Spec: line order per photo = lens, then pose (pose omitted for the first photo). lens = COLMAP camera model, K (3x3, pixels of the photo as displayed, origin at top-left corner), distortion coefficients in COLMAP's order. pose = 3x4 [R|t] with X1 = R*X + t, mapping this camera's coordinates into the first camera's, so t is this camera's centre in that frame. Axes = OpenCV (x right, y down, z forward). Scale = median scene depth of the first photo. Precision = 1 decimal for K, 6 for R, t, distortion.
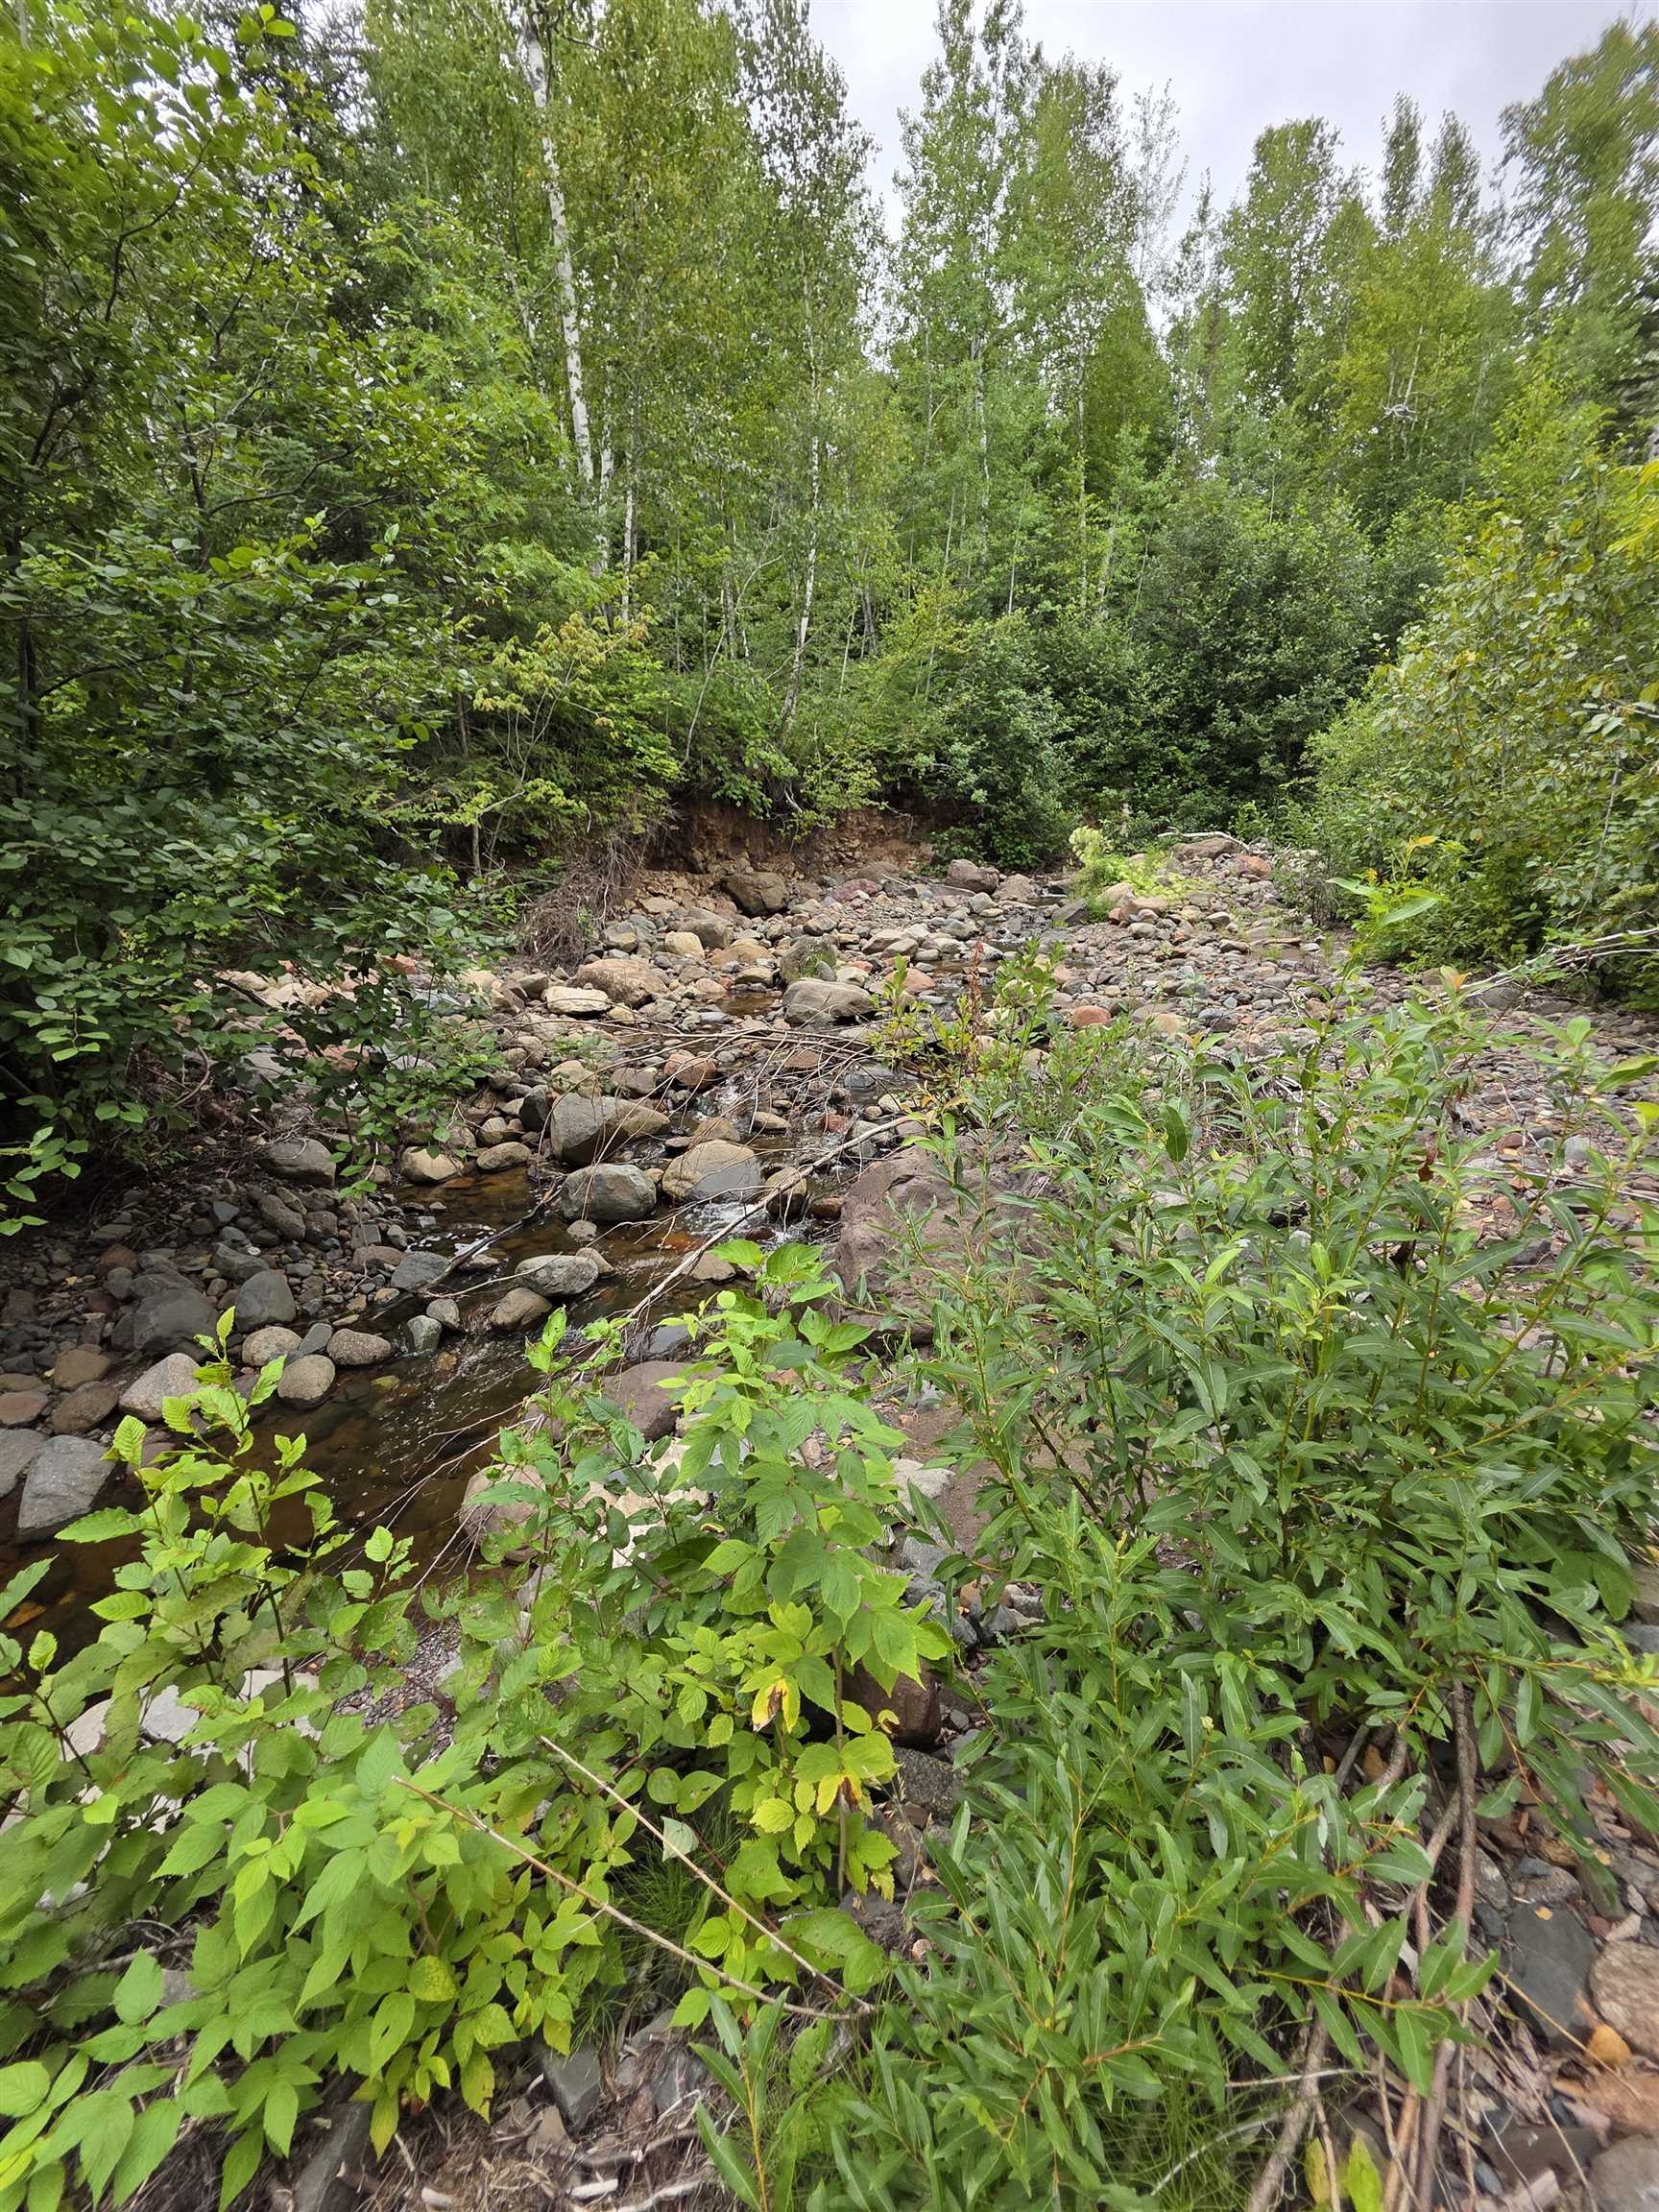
lens RADIAL K [[883.7, 0, 825.3], [0, 883.7, 1121.1], [0, 0, 1]] dist [0.002845, -0.000958]
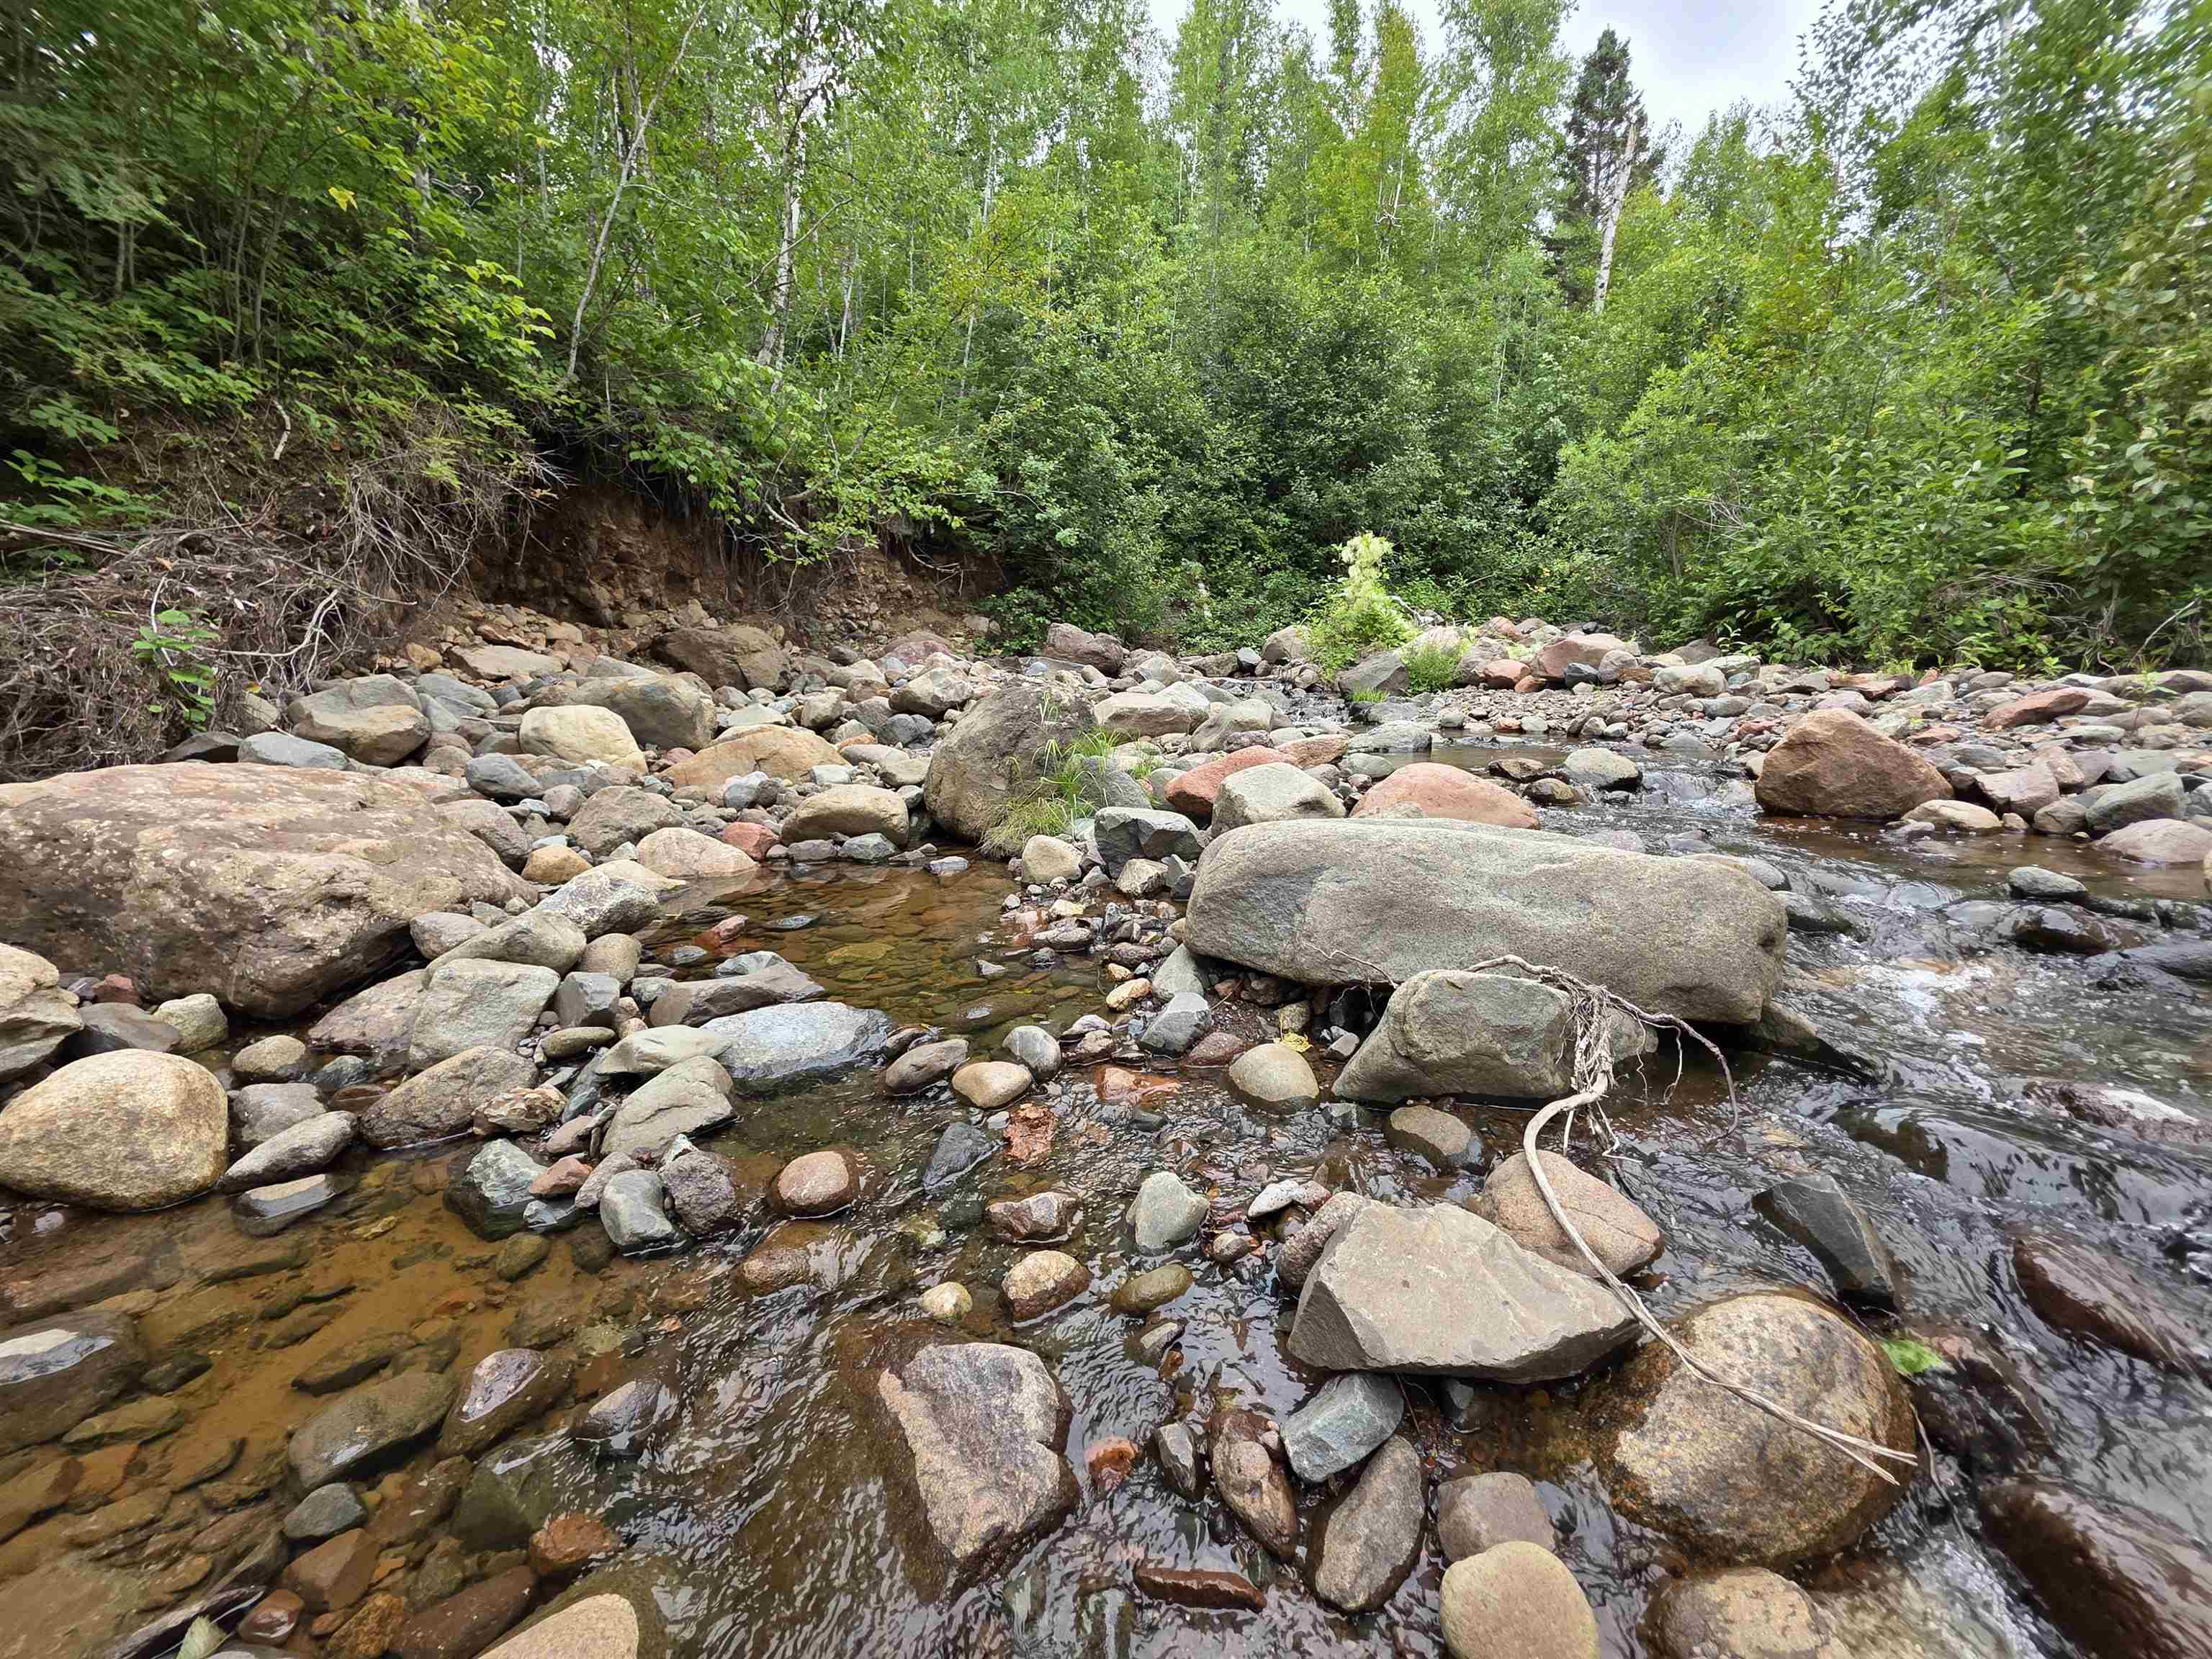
lens RADIAL K [[883.7, 0, 1108.0], [0, 883.7, 830.9], [0, 0, 1]] dist [0.002845, -0.000958]
pose [[0.925105, -0.052141, 0.376115, -0.059767], [0.101699, 0.988362, -0.113126, -0.060022], [-0.365840, 0.142904, 0.919641, 0.361070]]
